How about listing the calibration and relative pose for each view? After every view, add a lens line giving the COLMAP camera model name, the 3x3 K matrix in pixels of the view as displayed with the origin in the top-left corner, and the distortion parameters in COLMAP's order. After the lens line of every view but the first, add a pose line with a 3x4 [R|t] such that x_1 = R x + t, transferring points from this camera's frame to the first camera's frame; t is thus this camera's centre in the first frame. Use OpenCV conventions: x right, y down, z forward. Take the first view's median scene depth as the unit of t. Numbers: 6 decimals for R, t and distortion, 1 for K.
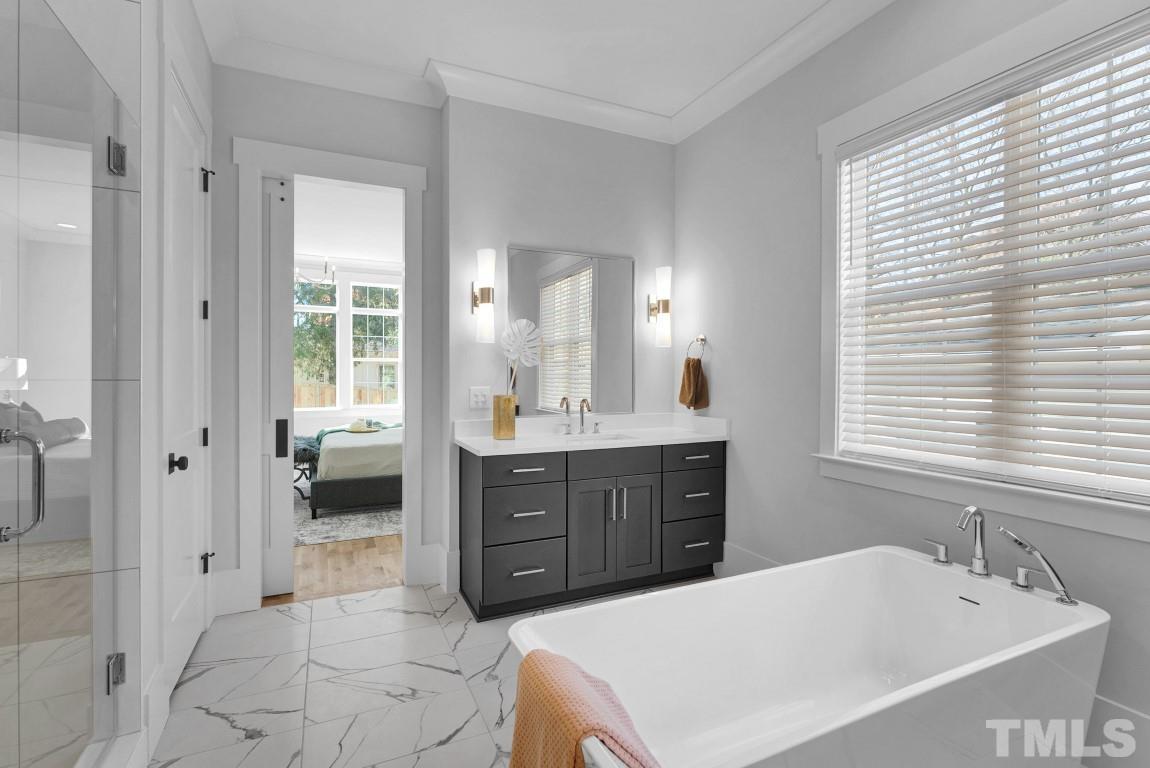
lens RADIAL K [[516.1, 0, 565.4], [0, 516.1, 379.8], [0, 0, 1]] dist [-0.003104, 0.000400]
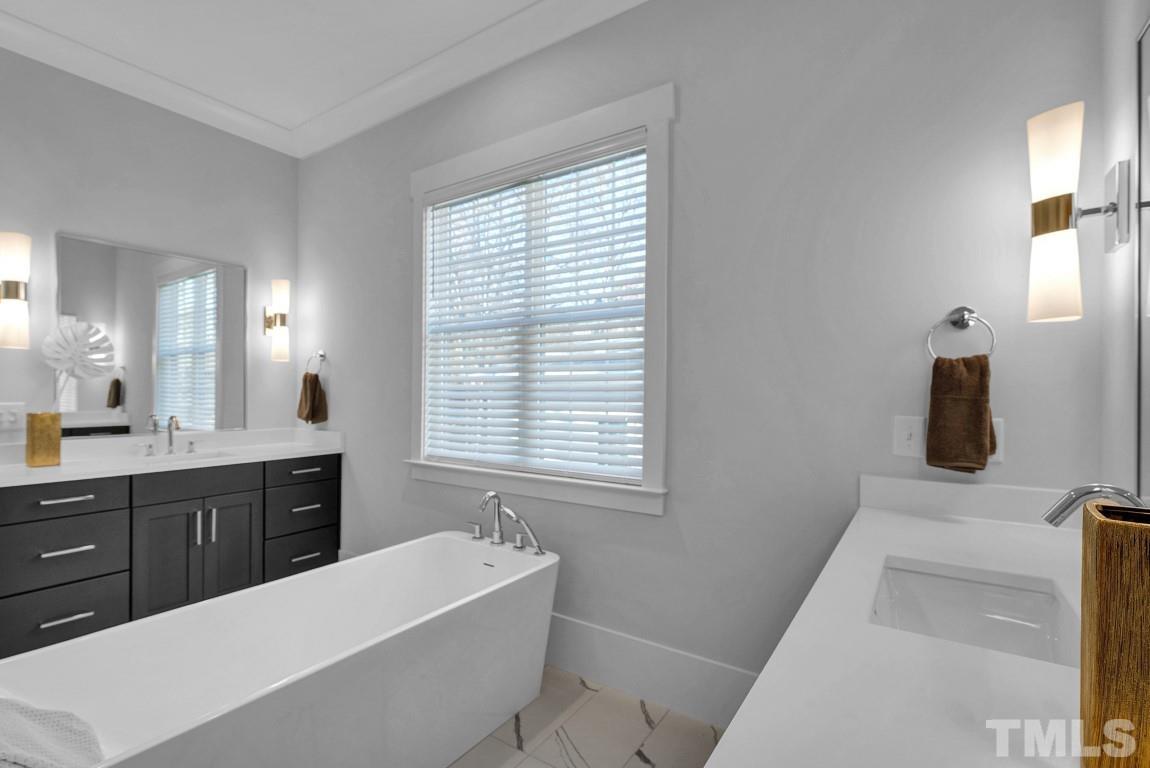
lens RADIAL K [[516.1, 0, 575.2], [0, 516.1, 390.3], [0, 0, 1]] dist [-0.003104, 0.000400]
pose [[0.861538, 0.002993, 0.507685, 0.212019], [0.000275, 0.999980, -0.006361, -0.001886], [-0.507693, 0.005620, 0.861519, -0.158572]]
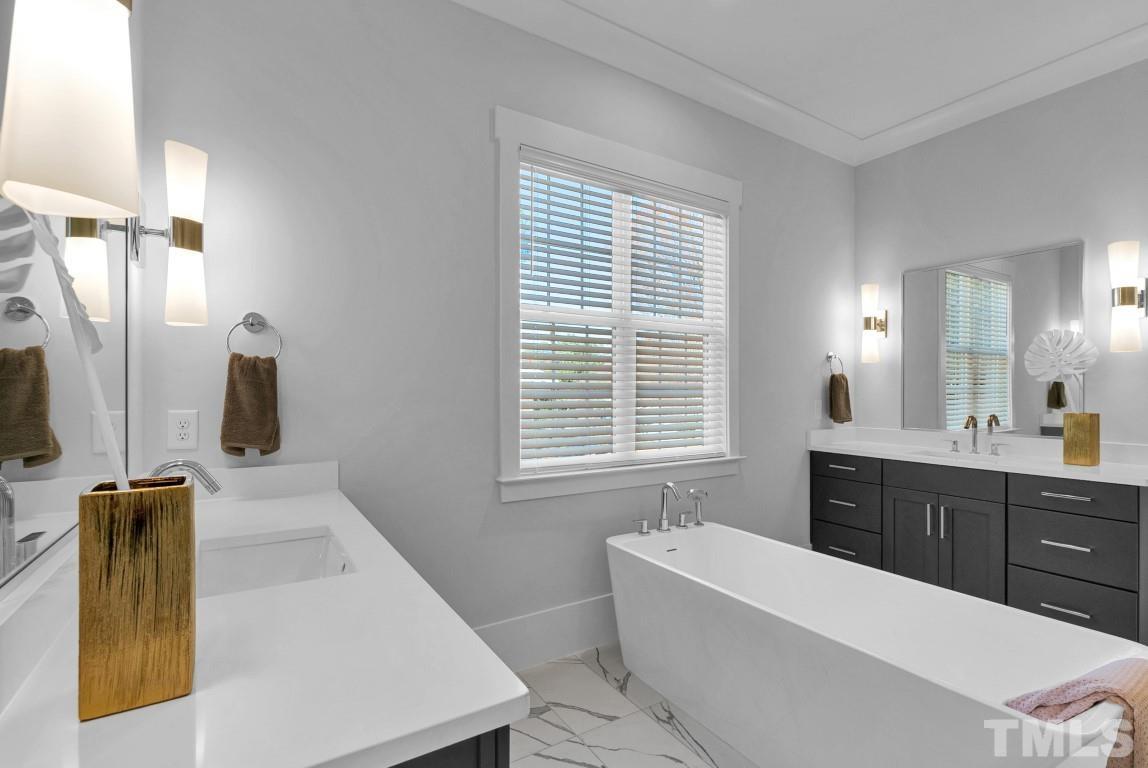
lens RADIAL K [[547.2, 0, 580.5], [0, 547.2, 389.4], [0, 0, 1]] dist [0.004920, 0.000081]
pose [[-0.135939, 0.001592, 0.990716, -0.446393], [0.006684, 0.999977, -0.000690, -0.006533], [-0.990695, 0.006529, -0.135947, 0.976270]]
